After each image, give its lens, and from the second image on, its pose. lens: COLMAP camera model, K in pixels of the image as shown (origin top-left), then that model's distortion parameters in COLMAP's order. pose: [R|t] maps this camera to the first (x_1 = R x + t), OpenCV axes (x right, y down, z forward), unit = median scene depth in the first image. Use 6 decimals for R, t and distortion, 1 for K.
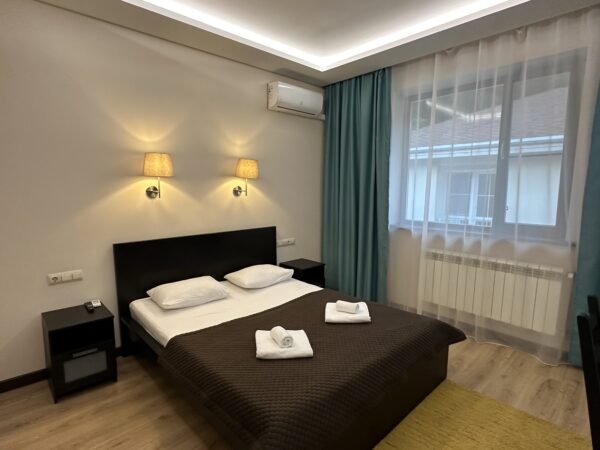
lens RADIAL K [[324.9, 0, 300.0], [0, 324.9, 225.0], [0, 0, 1]] dist [0.024444, 0.000488]
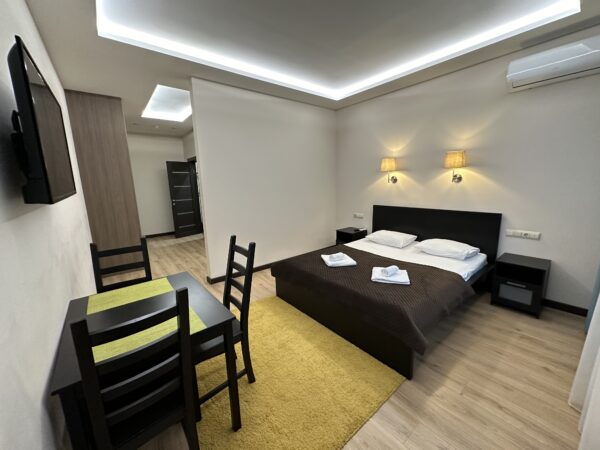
lens RADIAL K [[238.1, 0, 300.0], [0, 238.1, 225.0], [0, 0, 1]] dist [0.000845, 0.000024]
pose [[-0.062593, 0.189529, -0.979878, 0.753290], [-0.084272, 0.977293, 0.194412, -0.056707], [0.994475, 0.094746, -0.045200, 0.468043]]
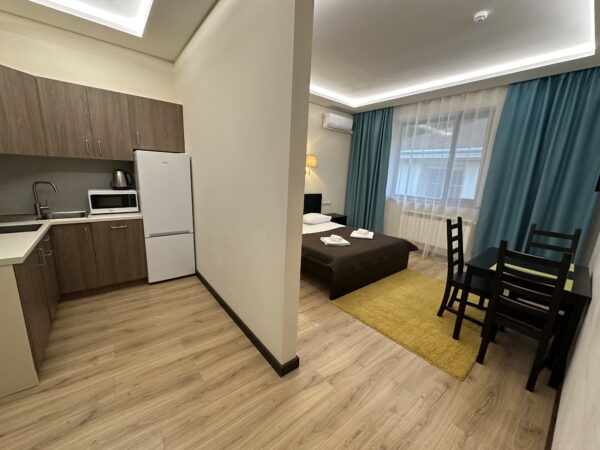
lens RADIAL K [[238.1, 0, 300.0], [0, 238.1, 225.0], [0, 0, 1]] dist [0.000845, 0.000024]
pose [[0.996930, 0.053185, -0.057459, -0.120779], [-0.046945, 0.993367, 0.104971, 0.049314], [0.062661, -0.101951, 0.992814, -0.388368]]
